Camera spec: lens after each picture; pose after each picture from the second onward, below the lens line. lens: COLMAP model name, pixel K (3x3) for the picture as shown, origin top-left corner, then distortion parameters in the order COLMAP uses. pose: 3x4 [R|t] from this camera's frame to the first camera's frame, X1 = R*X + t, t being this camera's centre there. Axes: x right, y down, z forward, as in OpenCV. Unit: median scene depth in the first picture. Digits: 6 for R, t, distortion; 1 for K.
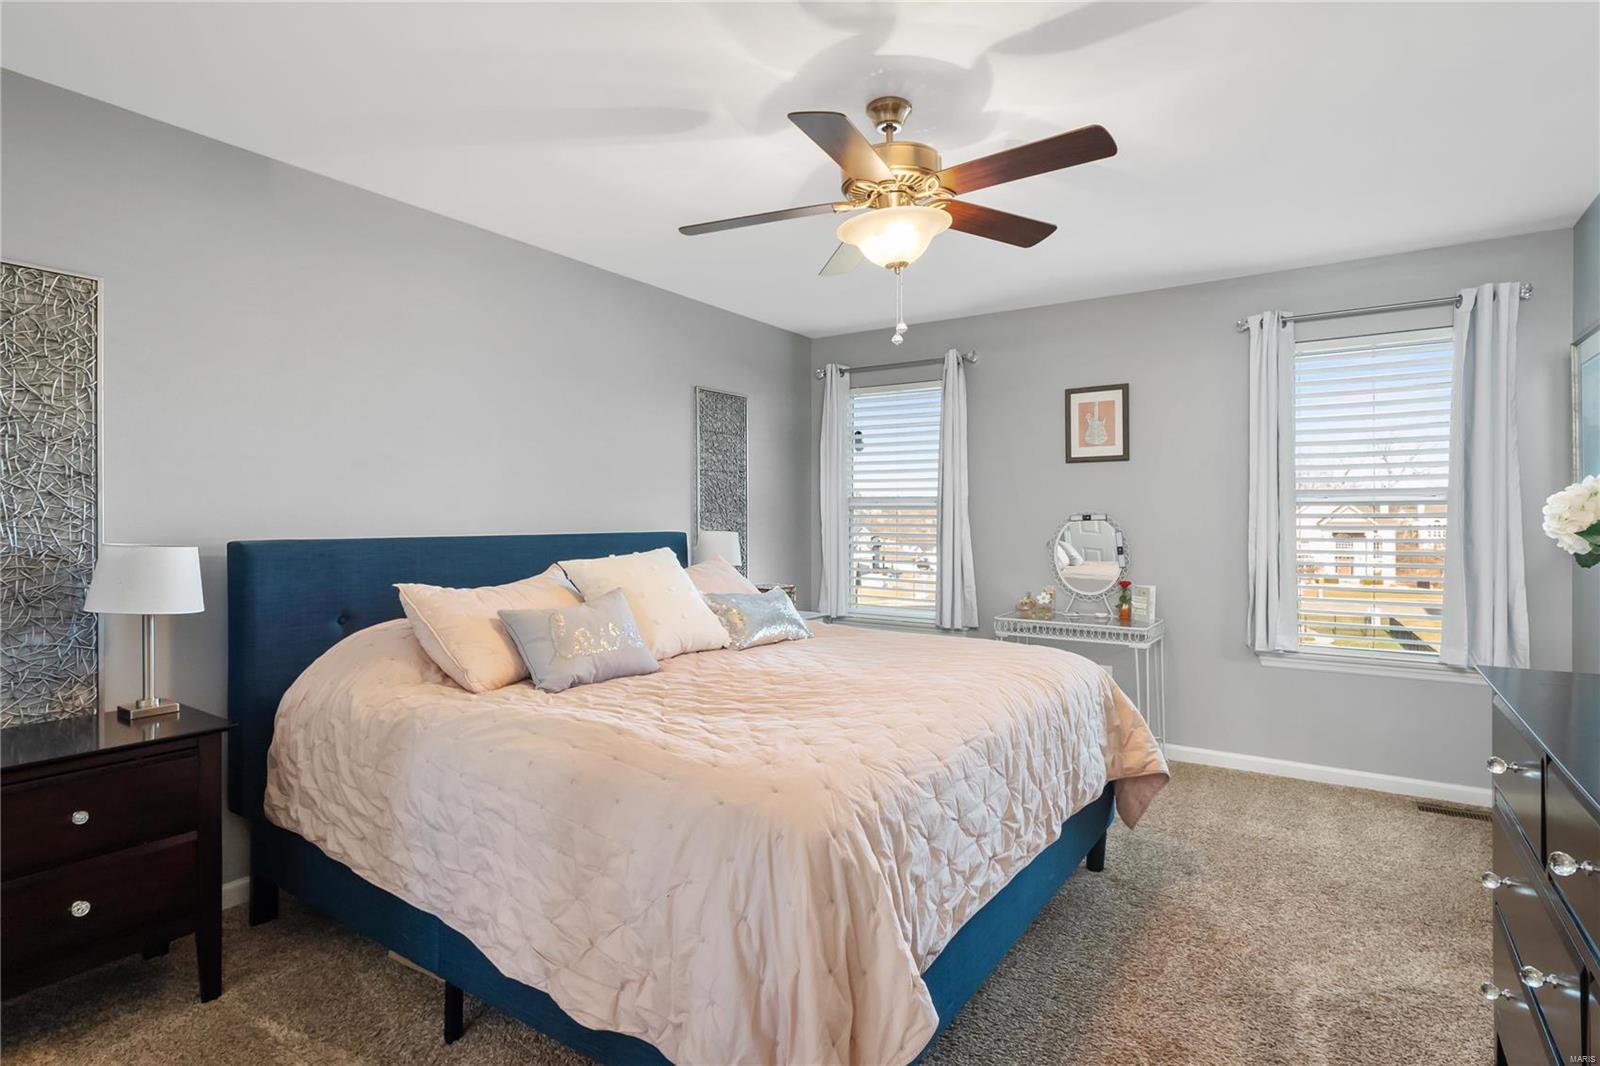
lens RADIAL K [[818.2, 0, 805.7], [0, 818.2, 515.8], [0, 0, 1]] dist [0.004420, -0.000620]
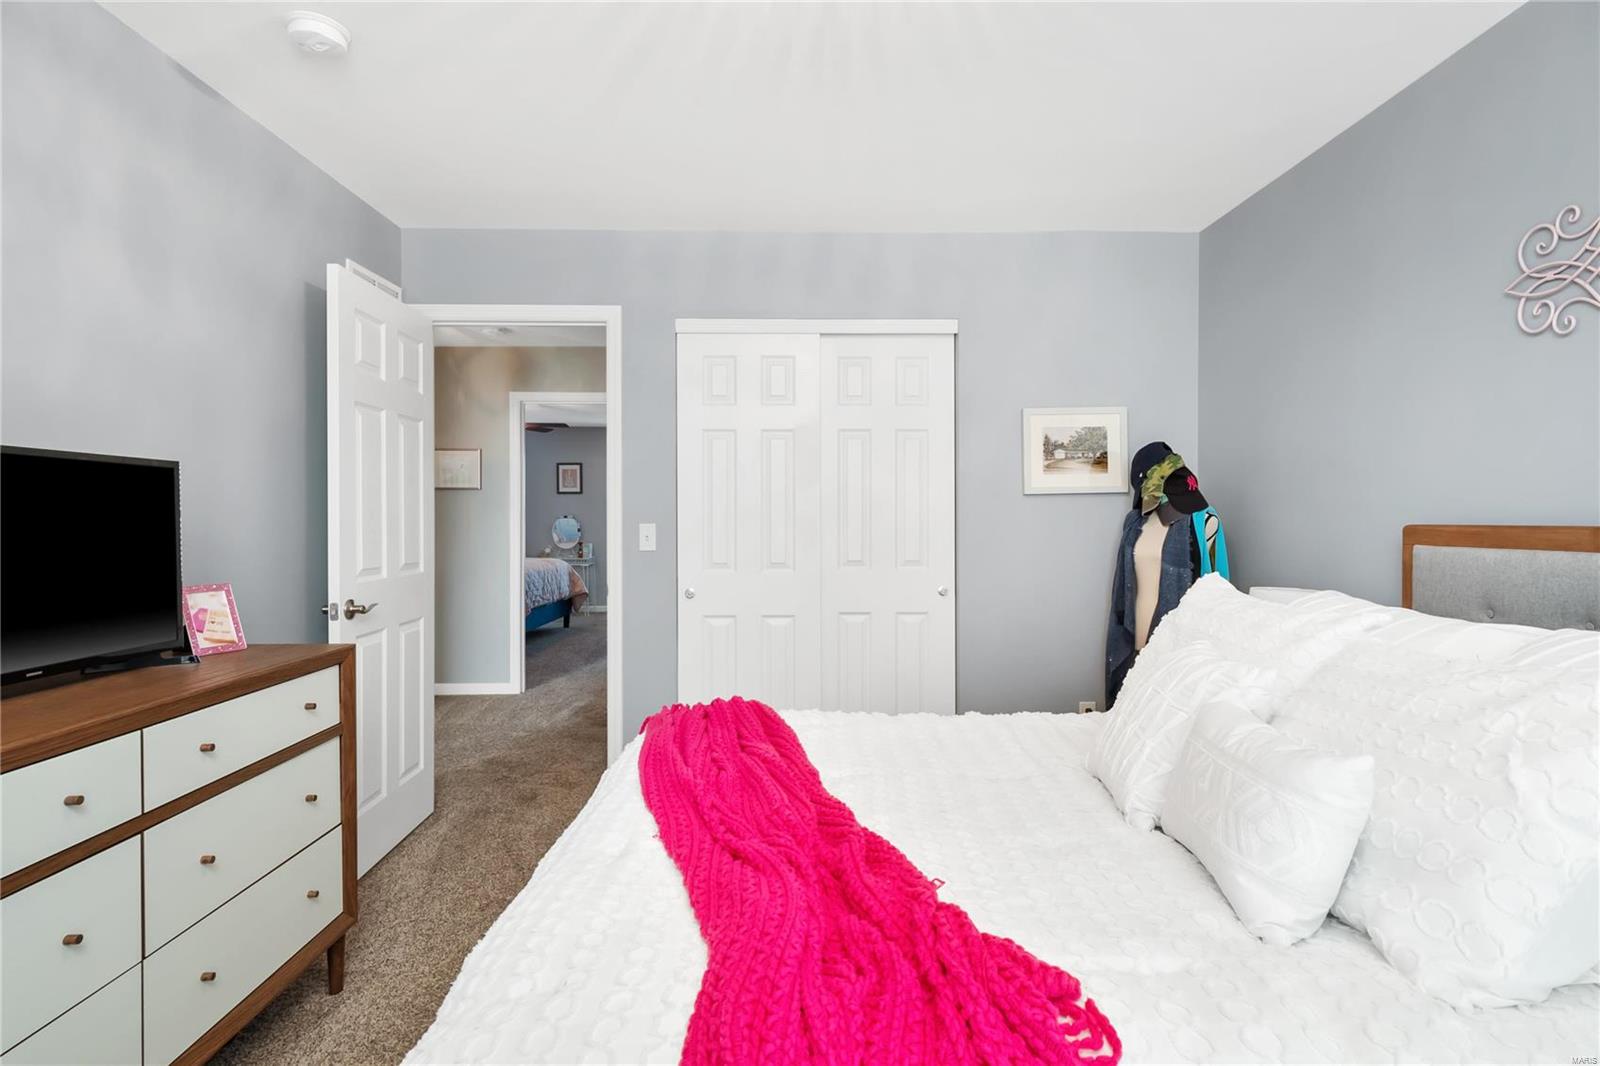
lens RADIAL K [[818.2, 0, 805.7], [0, 818.2, 515.8], [0, 0, 1]] dist [0.004420, -0.000620]
pose [[0.824722, -0.003644, 0.565526, -0.450871], [0.004947, 0.999987, -0.000770, 0.003988], [-0.565517, 0.003433, 0.824730, -1.431056]]
